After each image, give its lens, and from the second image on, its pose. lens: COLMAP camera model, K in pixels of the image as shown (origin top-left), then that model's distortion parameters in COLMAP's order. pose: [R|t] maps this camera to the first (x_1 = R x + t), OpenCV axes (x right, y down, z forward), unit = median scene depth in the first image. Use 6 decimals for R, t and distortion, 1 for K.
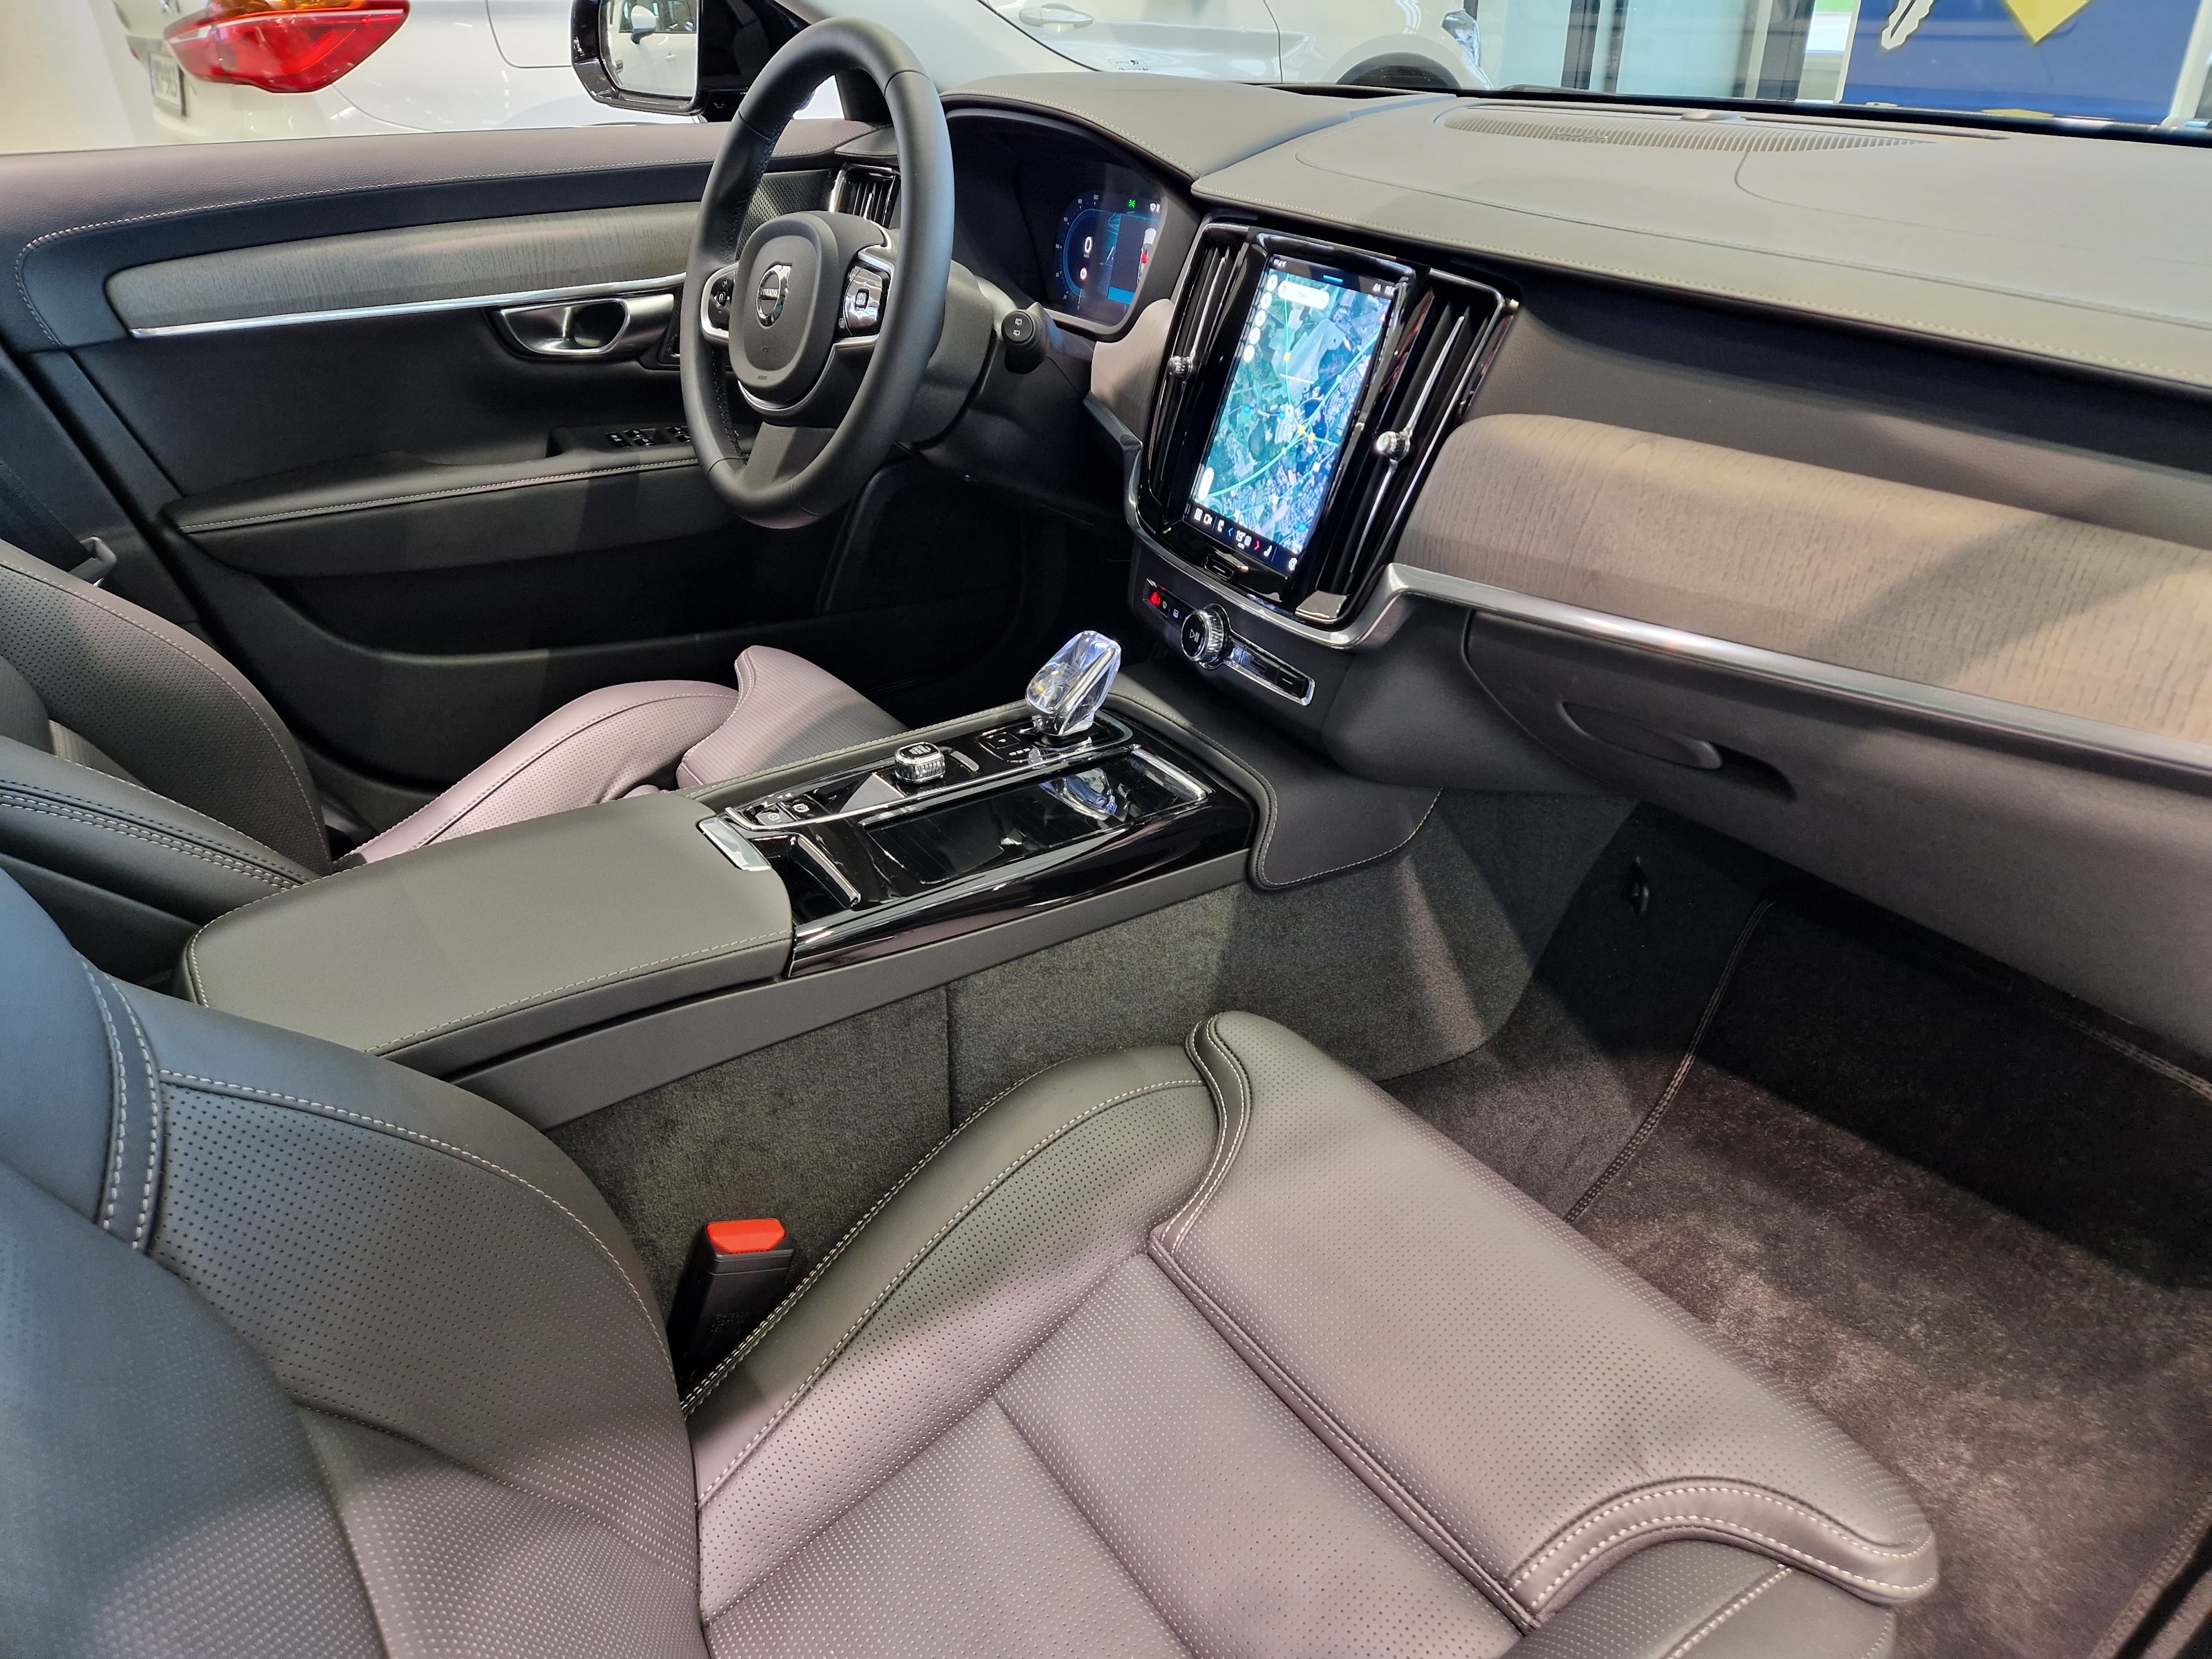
lens RADIAL K [[1503.2, 0, 1106.0], [0, 1503.2, 829.5], [0, 0, 1]] dist [0.053967, -0.062640]
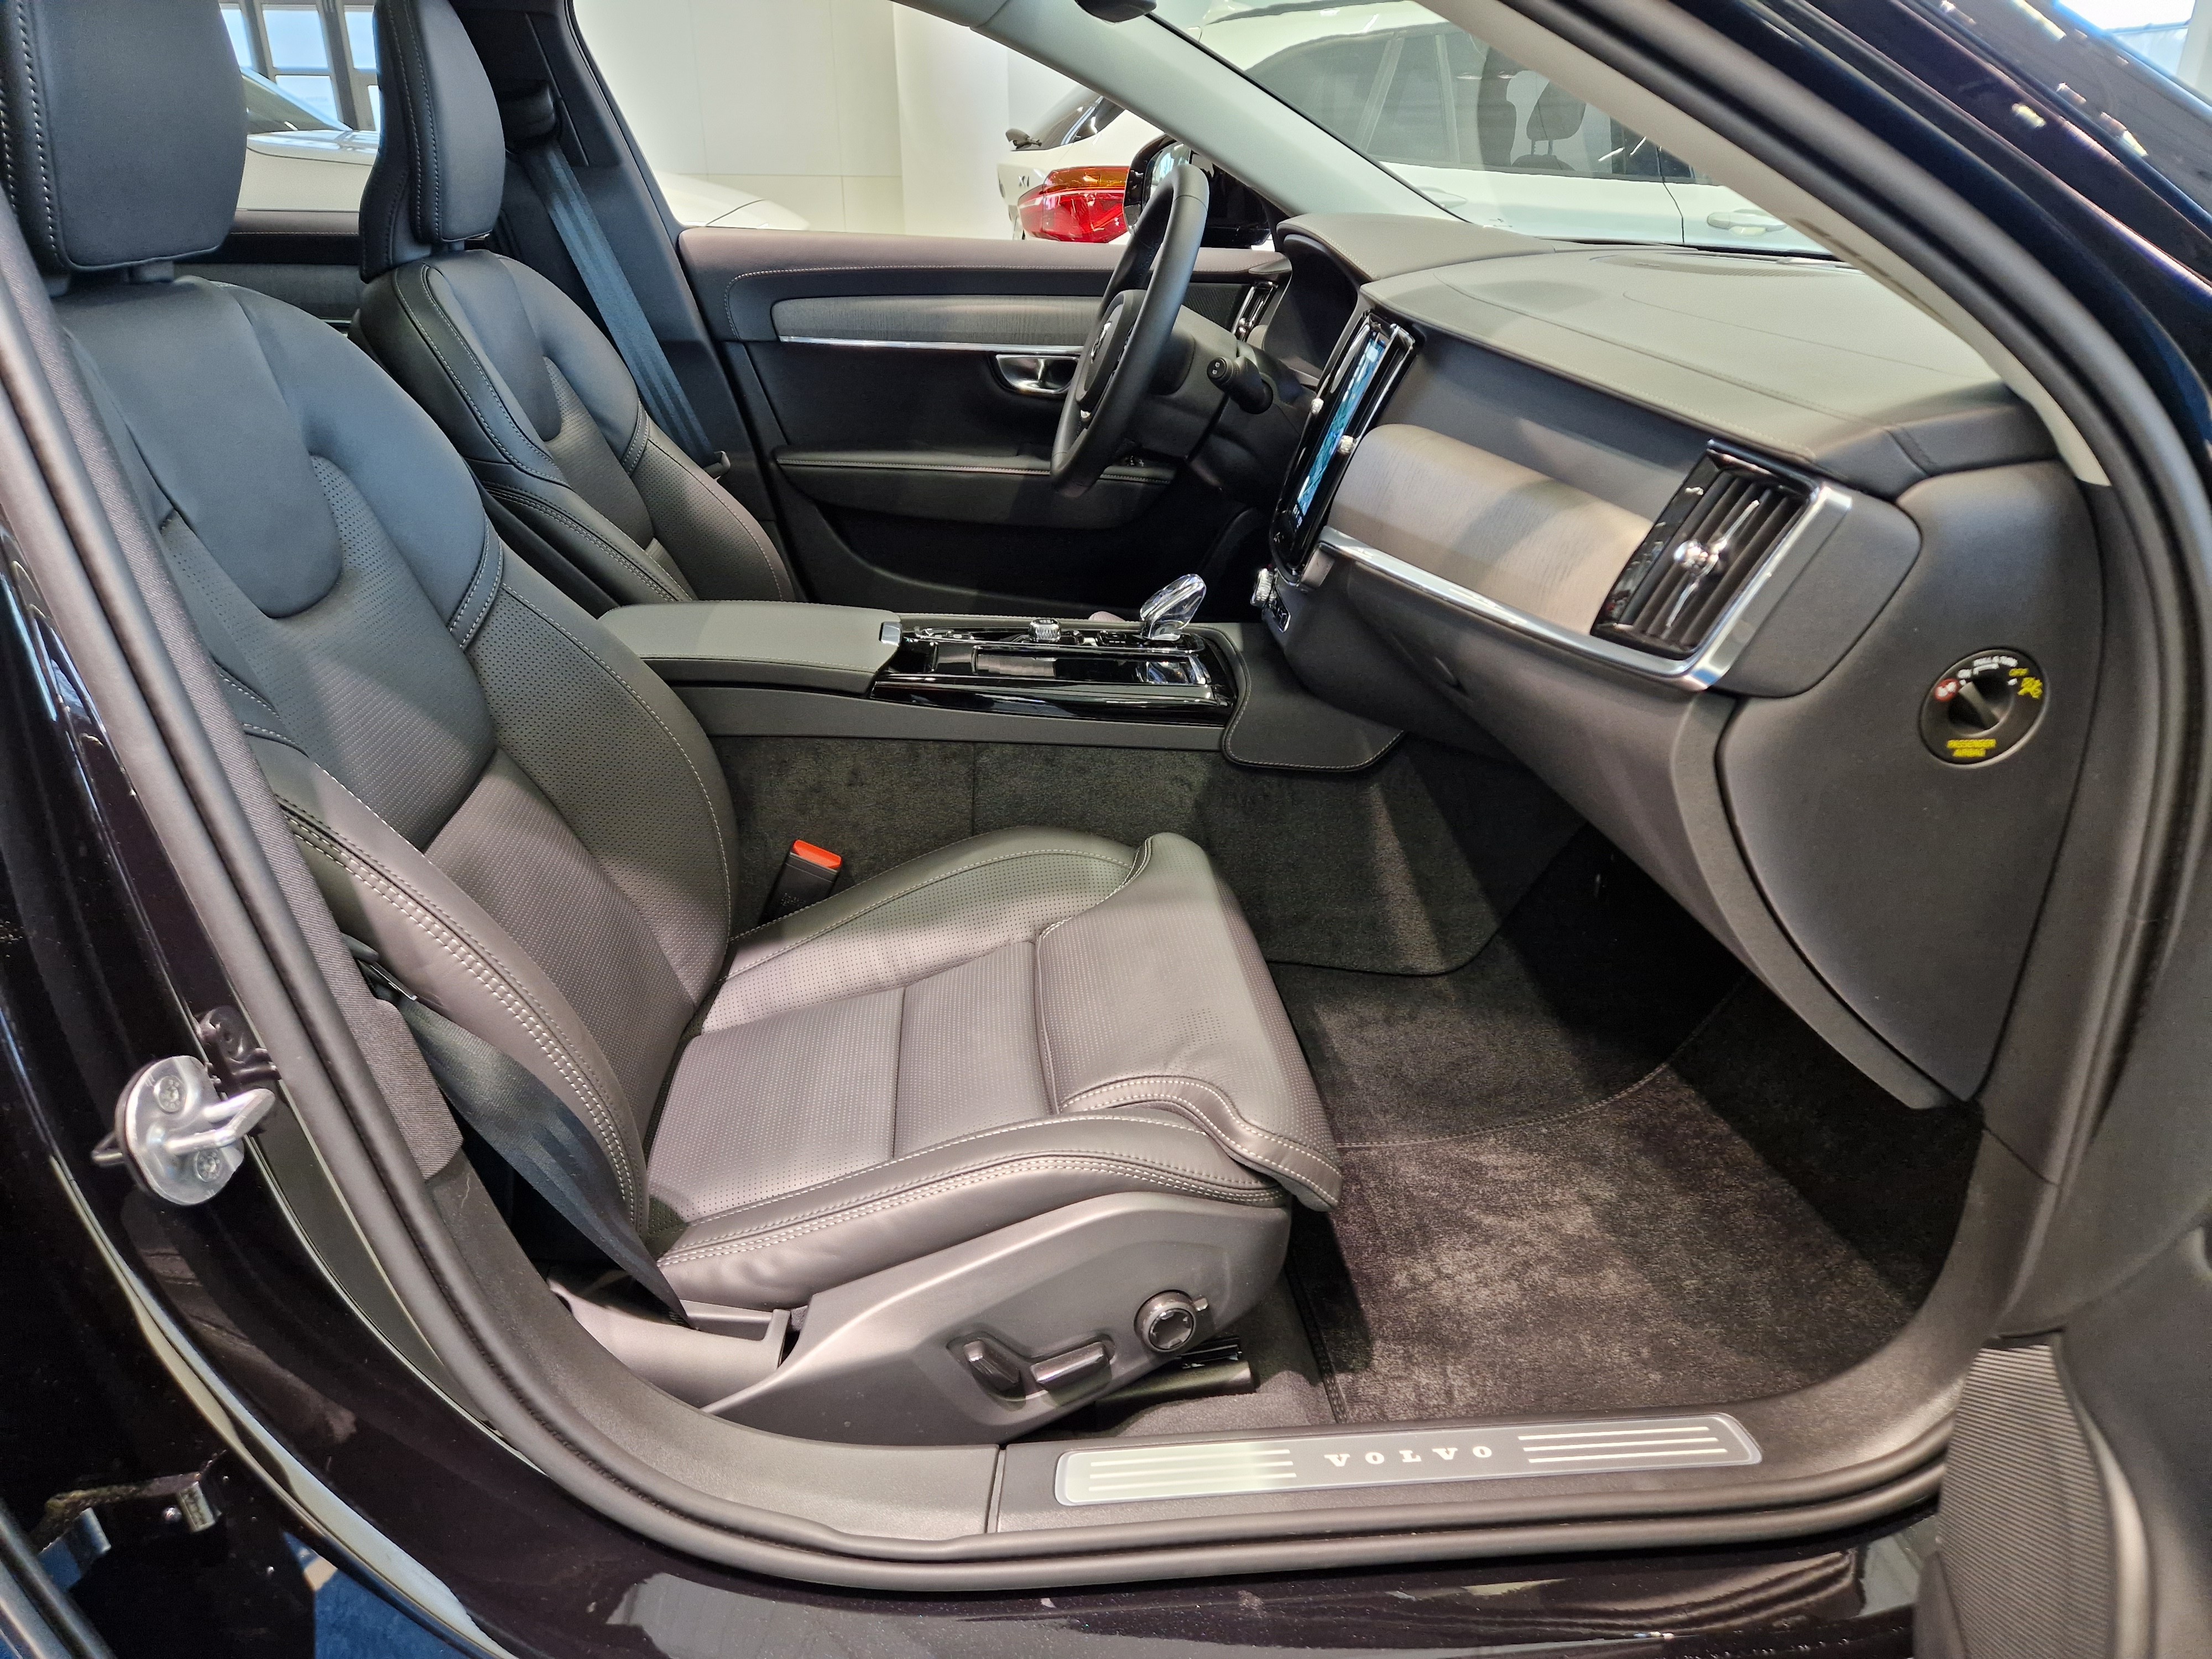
lens RADIAL K [[1503.2, 0, 1106.0], [0, 1503.2, 829.5], [0, 0, 1]] dist [0.053967, -0.062640]
pose [[0.860872, 0.229659, -0.454043, 0.553736], [-0.281342, 0.958372, -0.048674, 0.171054], [0.423964, 0.169643, 0.889649, -0.228297]]
